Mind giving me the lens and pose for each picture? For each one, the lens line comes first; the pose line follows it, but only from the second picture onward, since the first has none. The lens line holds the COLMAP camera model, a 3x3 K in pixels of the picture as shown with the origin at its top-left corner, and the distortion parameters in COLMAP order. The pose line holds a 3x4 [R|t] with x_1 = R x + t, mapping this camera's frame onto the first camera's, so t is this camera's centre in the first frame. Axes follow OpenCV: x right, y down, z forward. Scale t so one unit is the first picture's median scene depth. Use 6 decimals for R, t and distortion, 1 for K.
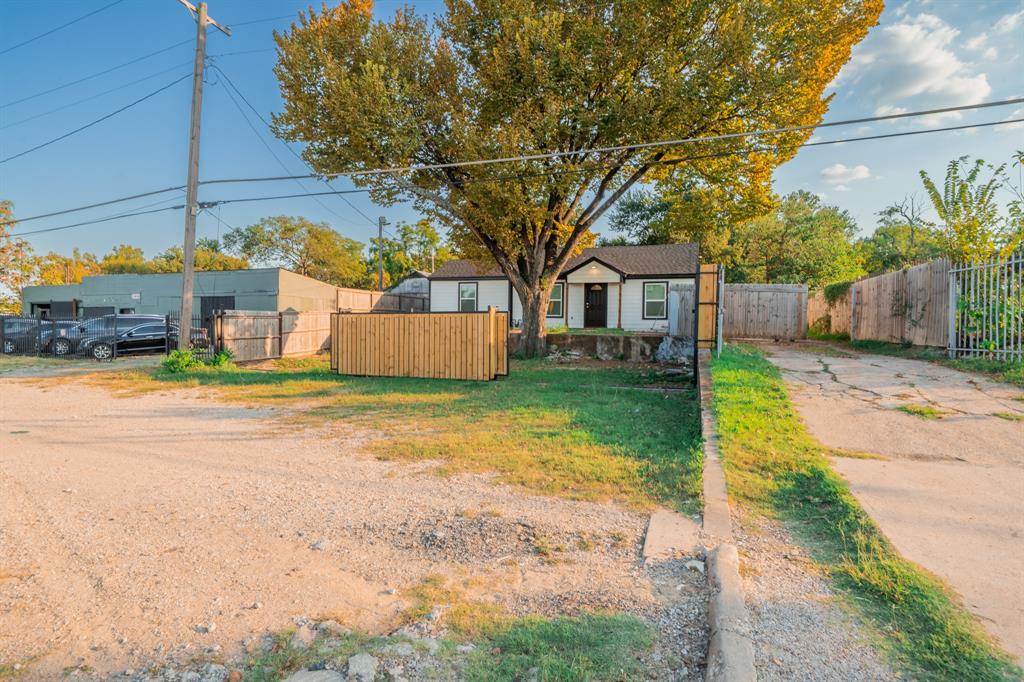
lens RADIAL K [[522.8, 0, 512.0], [0, 522.8, 341.0], [0, 0, 1]] dist [0.003474, 0.000783]
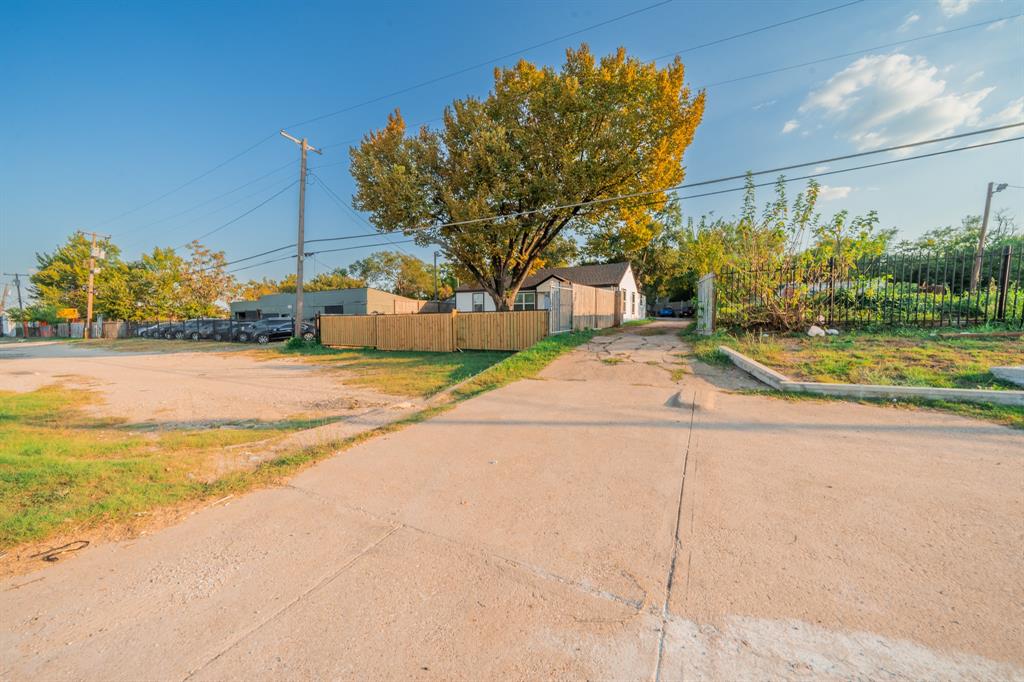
lens RADIAL K [[379.6, 0, 512.0], [0, 379.6, 341.0], [0, 0, 1]] dist [-0.001314, -0.000067]
pose [[0.990336, -0.009949, -0.138330, 0.202425], [0.013078, 0.999678, 0.021728, 0.008944], [0.138069, -0.023328, 0.990148, -0.132393]]
